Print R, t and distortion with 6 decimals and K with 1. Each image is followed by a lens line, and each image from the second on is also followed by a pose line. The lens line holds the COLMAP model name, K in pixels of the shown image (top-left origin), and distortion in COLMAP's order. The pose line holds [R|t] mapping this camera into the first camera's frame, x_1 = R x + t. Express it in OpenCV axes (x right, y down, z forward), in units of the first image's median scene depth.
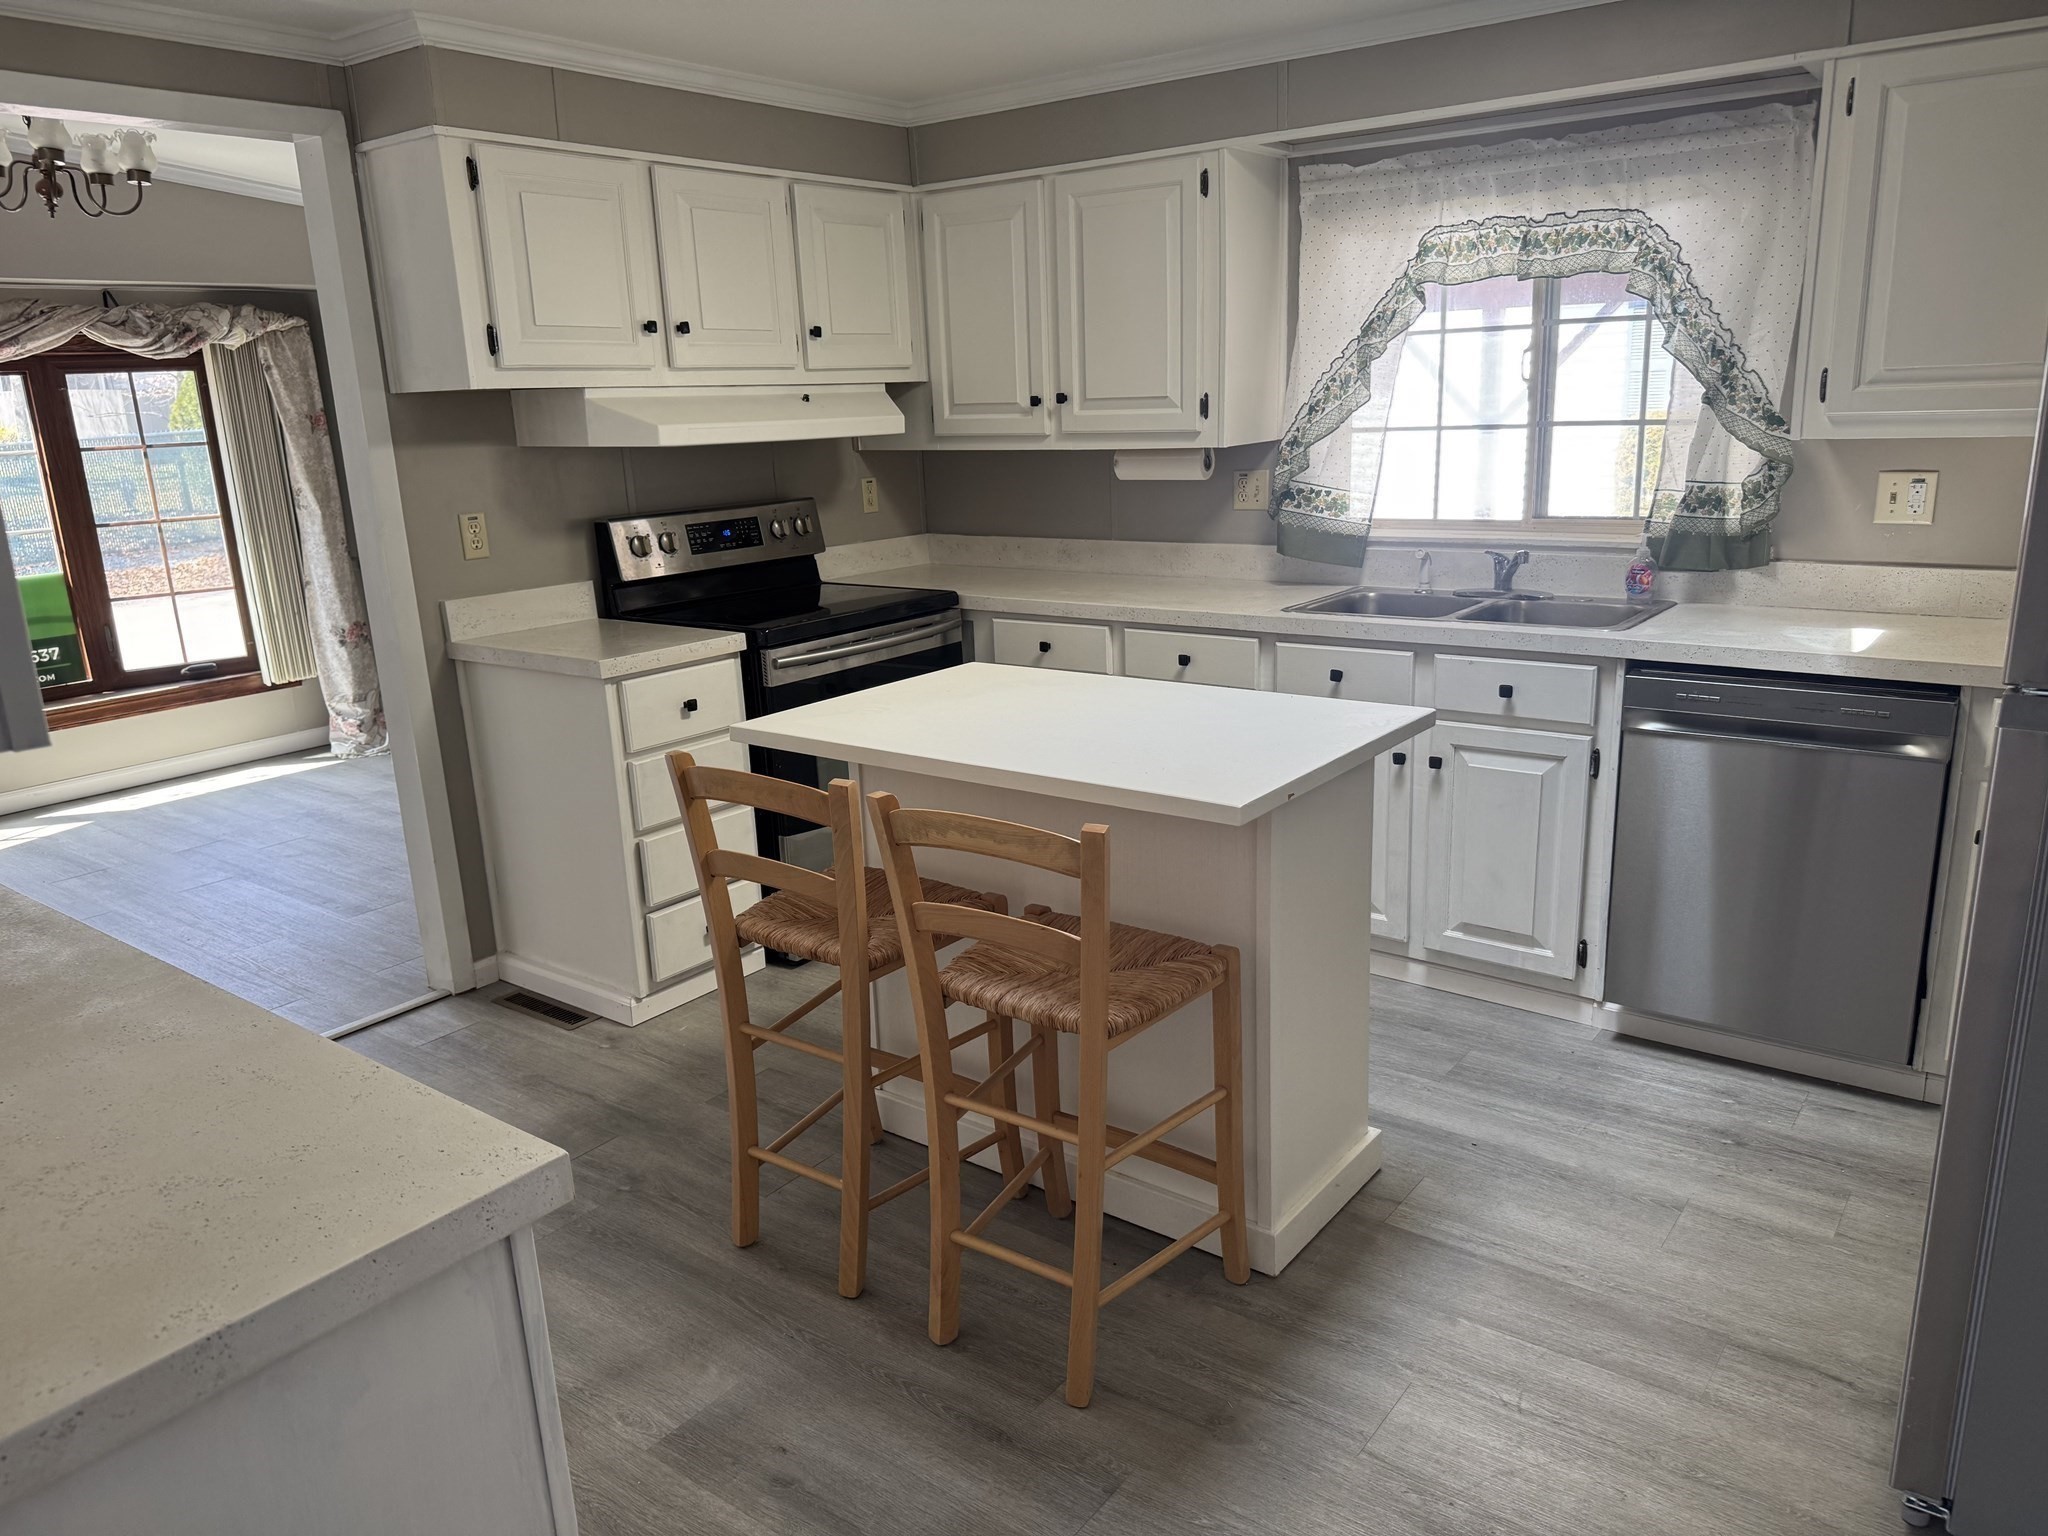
lens RADIAL K [[1430.3, 0, 1023.6], [0, 1430.3, 776.2], [0, 0, 1]] dist [-0.027451, -0.013223]
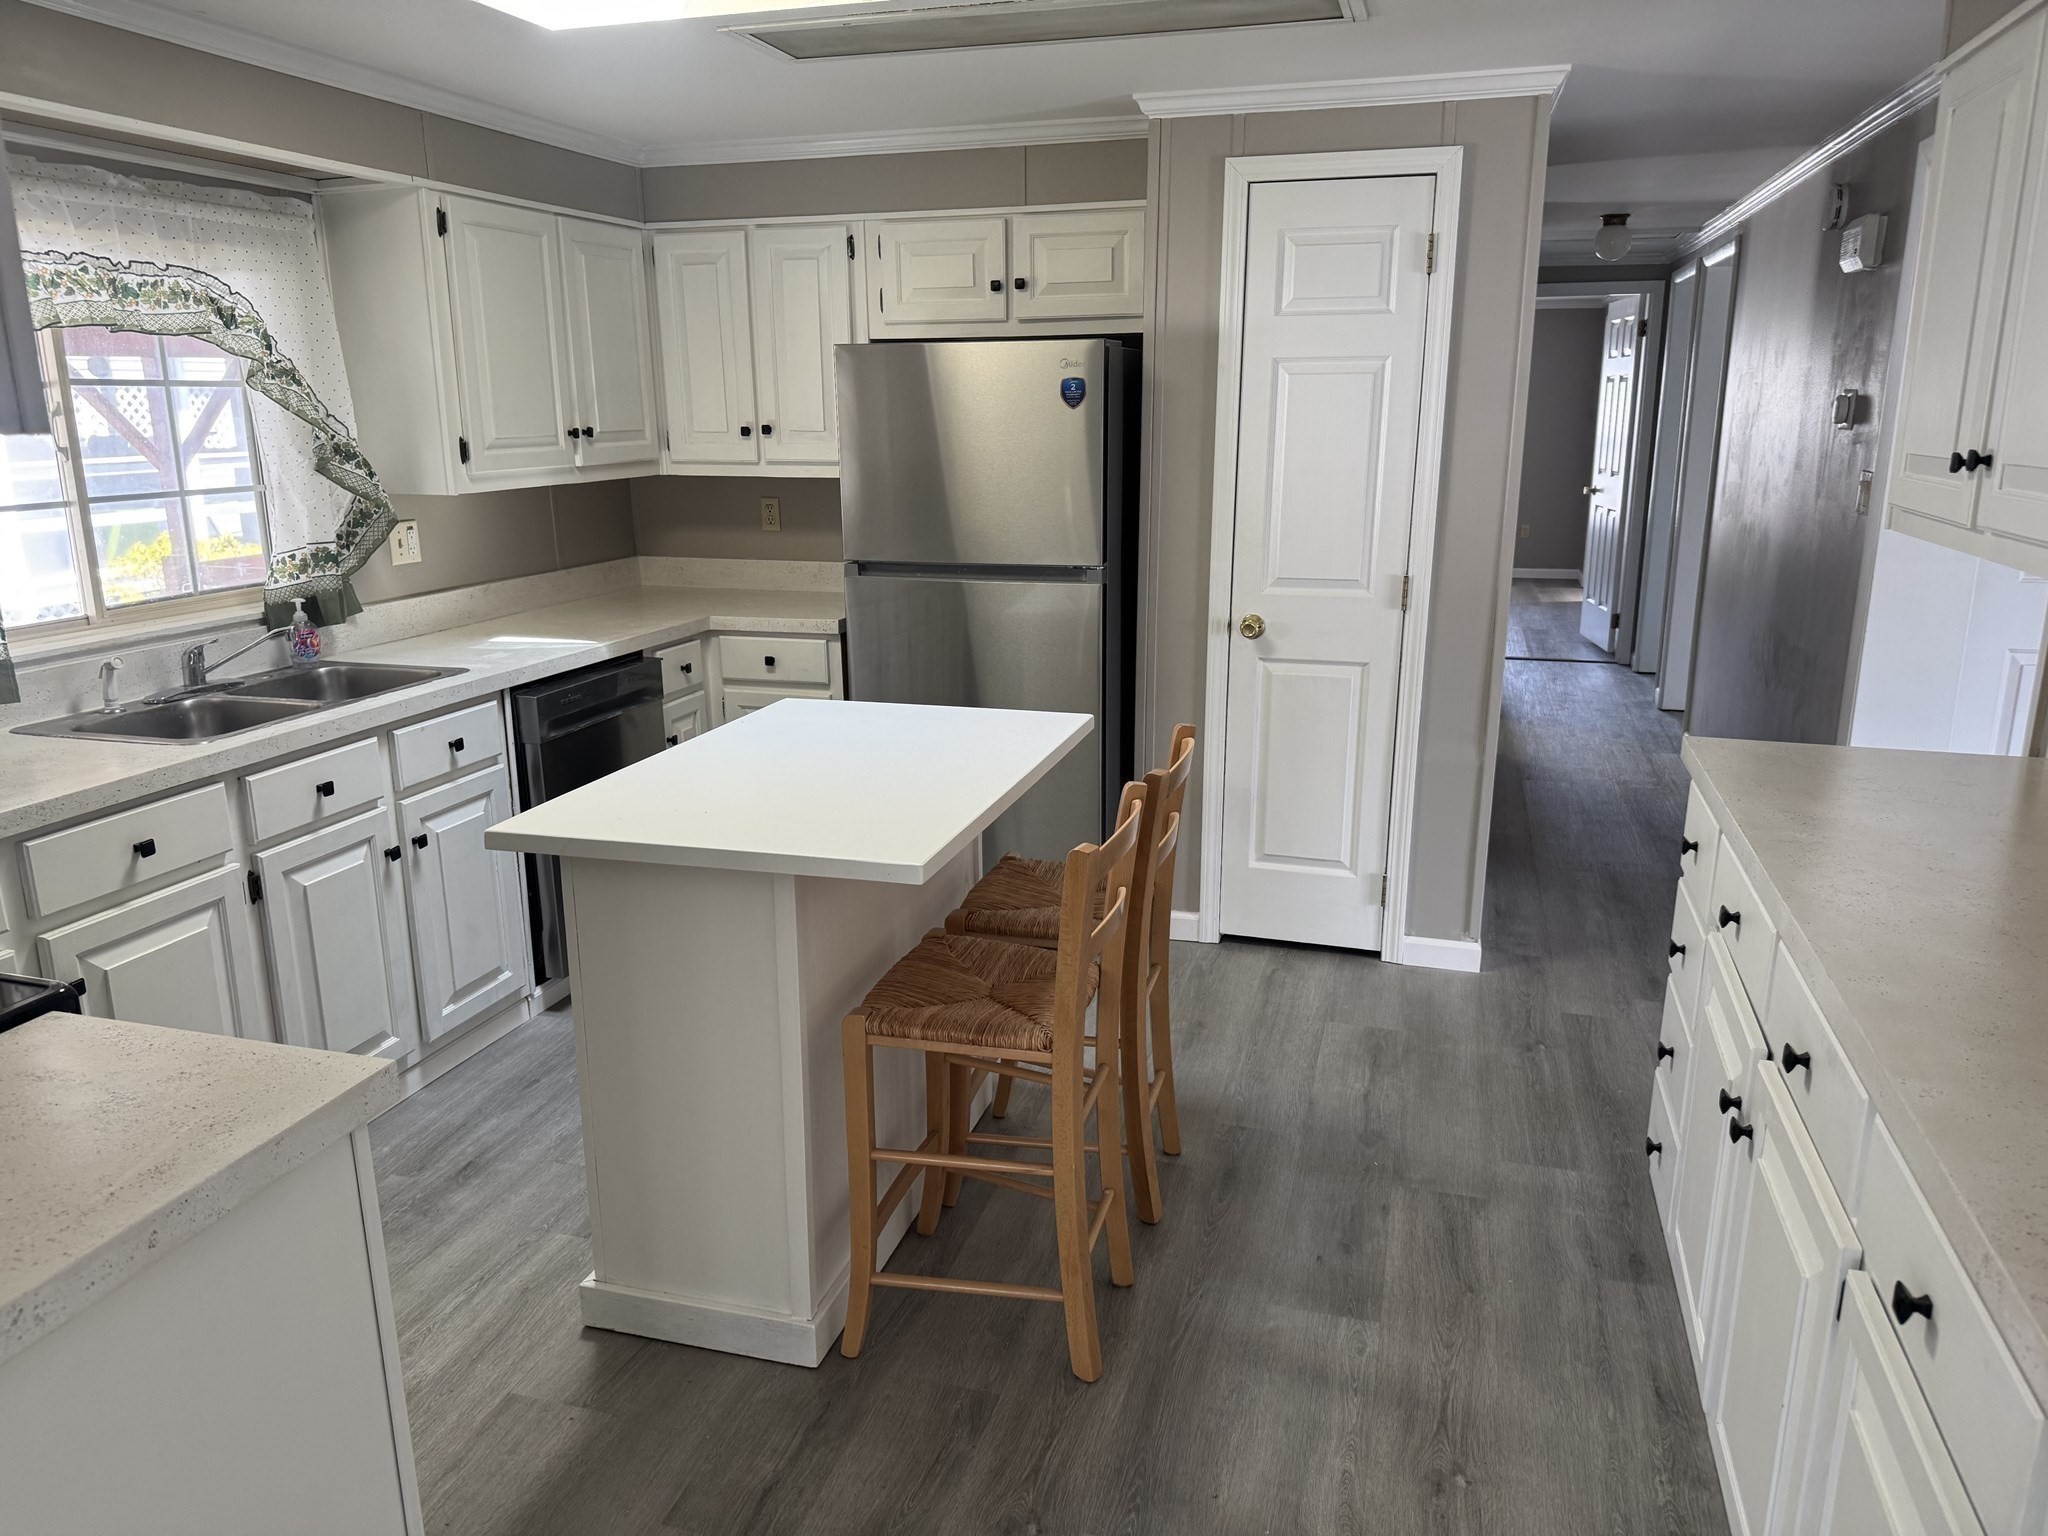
lens RADIAL K [[1430.3, 0, 1031.8], [0, 1430.3, 774.3], [0, 0, 1]] dist [-0.027451, -0.013223]
pose [[-0.364717, -0.185662, 0.912420, -0.447938], [0.259134, 0.920966, 0.290983, -0.138457], [-0.894333, 0.342566, -0.287781, 0.562275]]
